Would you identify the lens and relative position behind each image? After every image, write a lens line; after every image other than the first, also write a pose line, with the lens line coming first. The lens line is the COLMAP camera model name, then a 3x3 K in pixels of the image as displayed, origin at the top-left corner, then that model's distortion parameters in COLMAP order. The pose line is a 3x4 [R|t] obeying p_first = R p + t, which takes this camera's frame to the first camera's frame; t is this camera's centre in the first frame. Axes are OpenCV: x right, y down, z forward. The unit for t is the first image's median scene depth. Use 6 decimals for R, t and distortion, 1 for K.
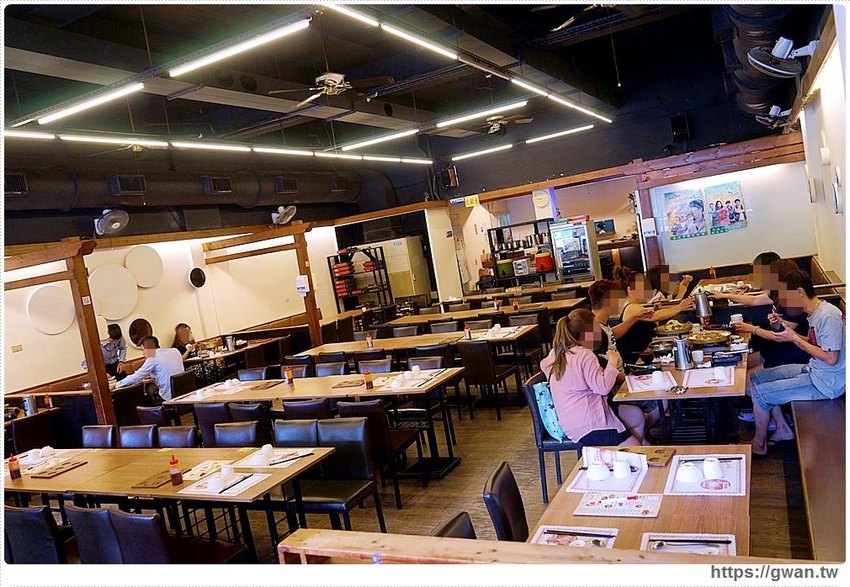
lens RADIAL K [[703.3, 0, 425.0], [0, 703.3, 293.5], [0, 0, 1]] dist [-0.009211, -0.004800]
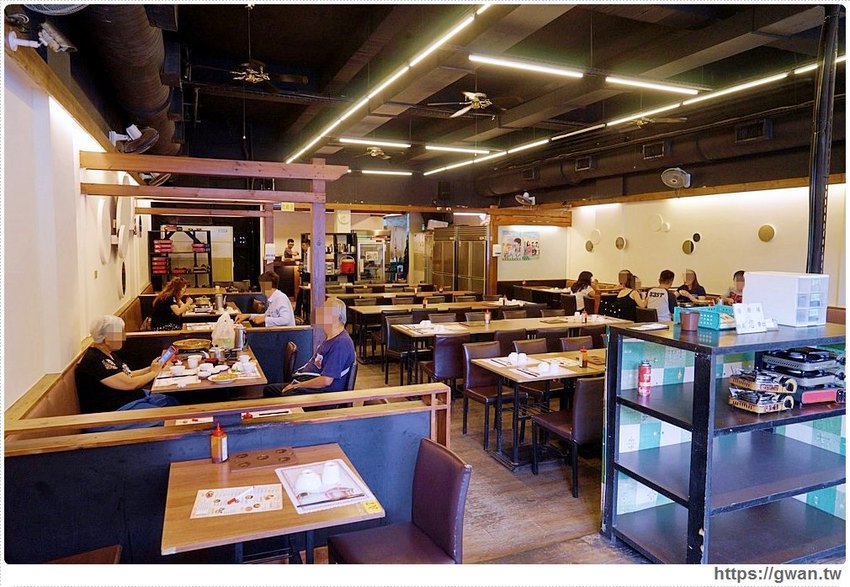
lens RADIAL K [[561.7, 0, 425.0], [0, 561.7, 293.5], [0, 0, 1]] dist [0.000210, 0.000118]
pose [[0.657430, 0.100309, 0.746809, -0.713639], [-0.062746, 0.994945, -0.078401, 0.110451], [-0.750898, 0.004684, 0.660401, 0.293093]]
